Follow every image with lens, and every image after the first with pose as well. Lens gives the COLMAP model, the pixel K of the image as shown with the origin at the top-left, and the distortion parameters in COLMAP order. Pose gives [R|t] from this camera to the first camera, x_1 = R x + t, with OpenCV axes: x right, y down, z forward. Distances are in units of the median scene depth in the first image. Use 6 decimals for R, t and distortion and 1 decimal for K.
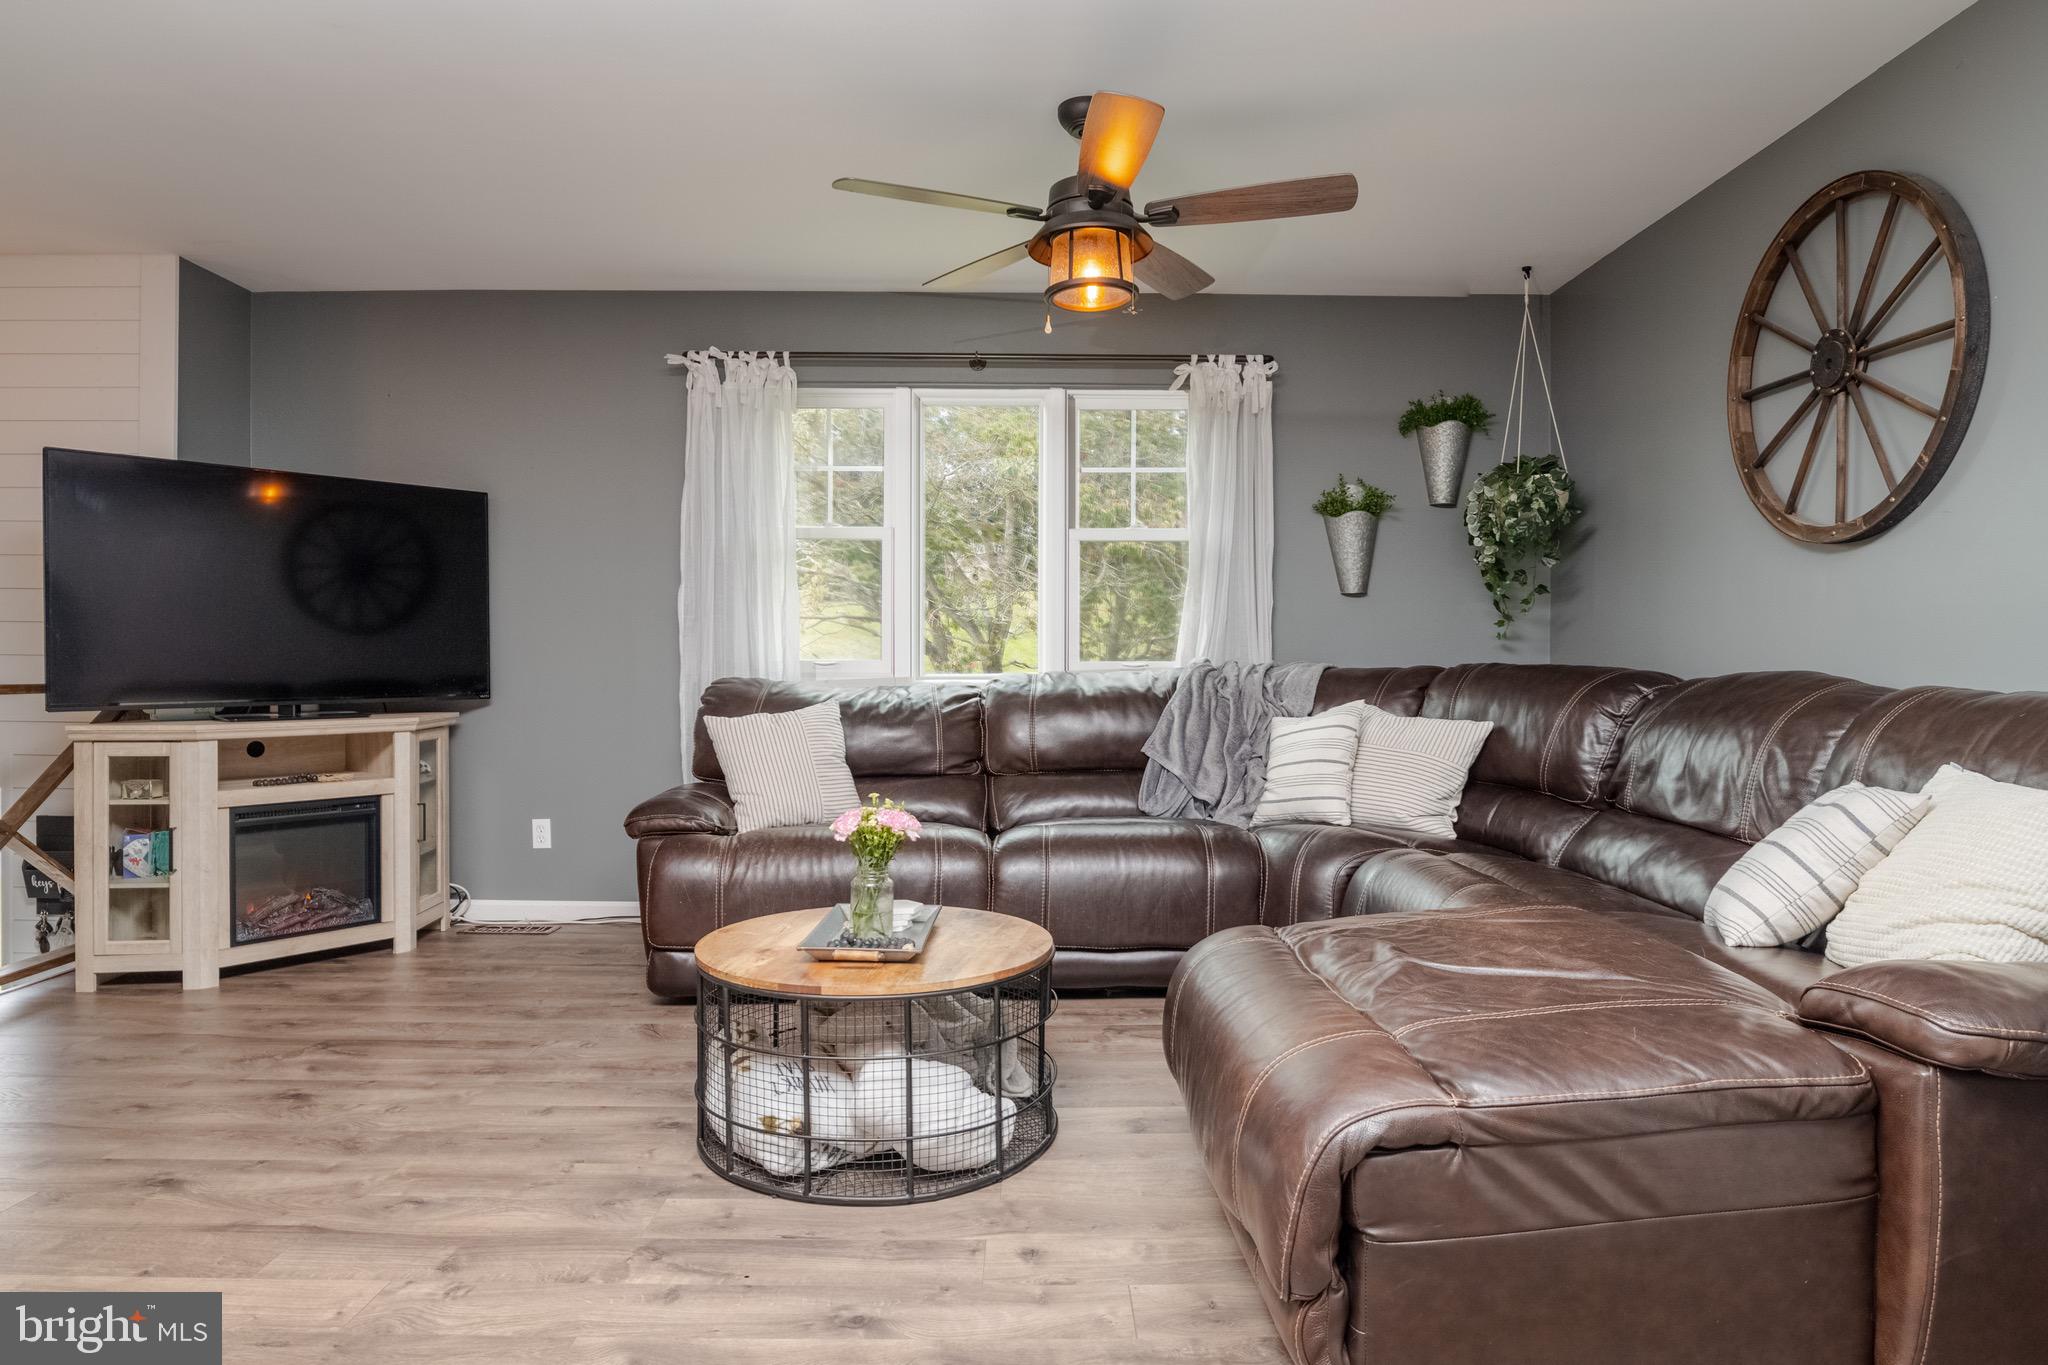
lens RADIAL K [[1201.4, 0, 1019.7], [0, 1201.4, 663.7], [0, 0, 1]] dist [0.000511, -0.030110]
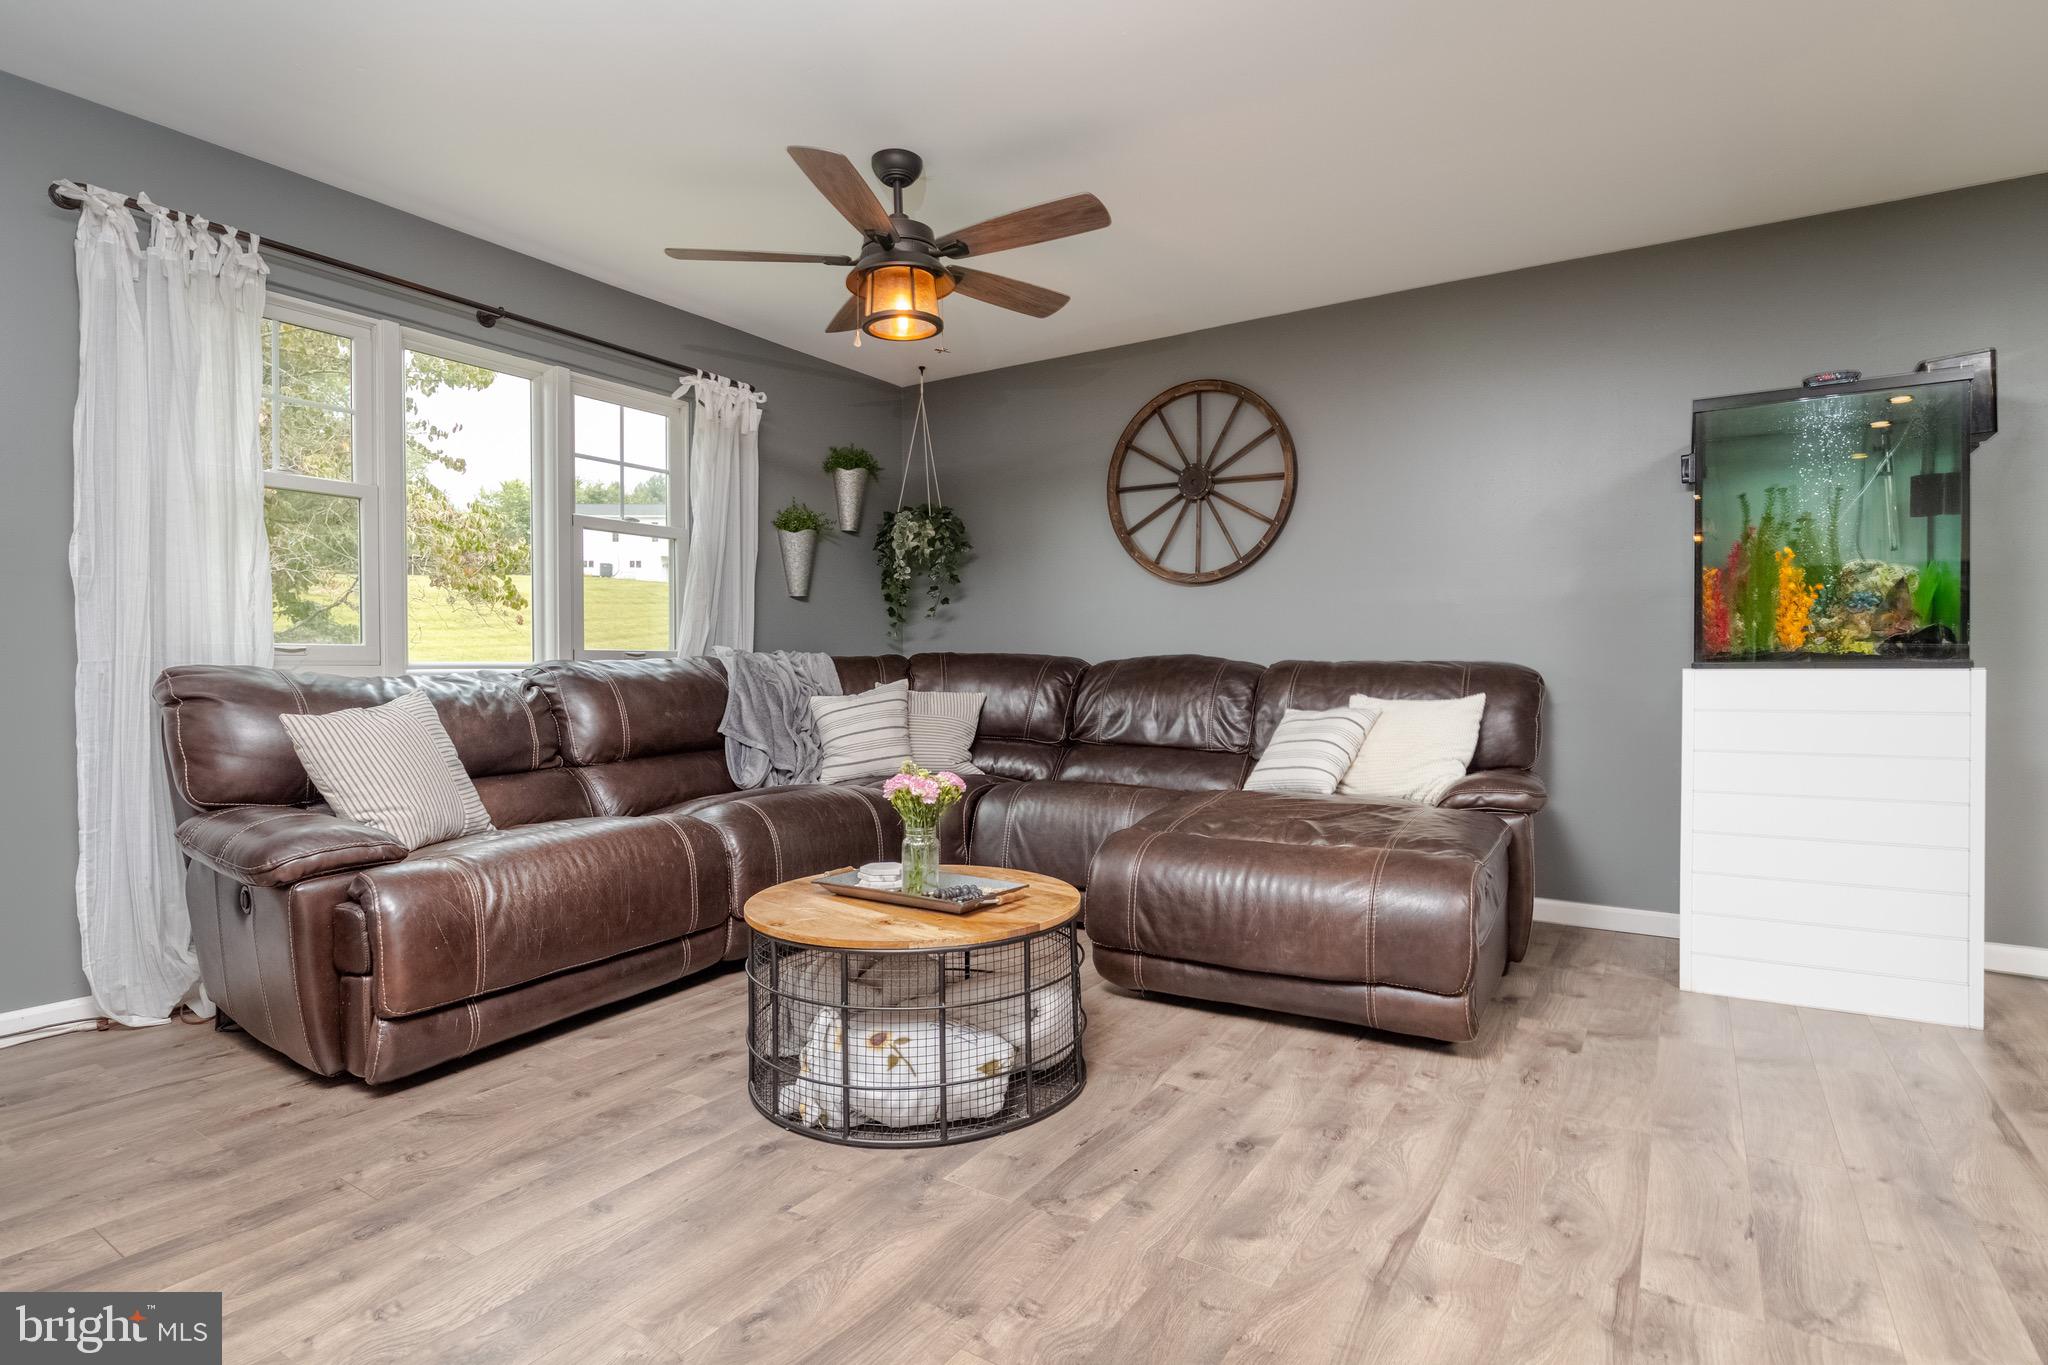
lens RADIAL K [[1021.8, 0, 1024.0], [0, 1021.8, 682.5], [0, 0, 1]] dist [-0.005537, -0.001566]
pose [[0.541611, -0.015291, 0.840490, -0.717334], [0.006520, 0.999881, 0.013990, 0.024019], [-0.840604, -0.002097, 0.541646, 0.373369]]
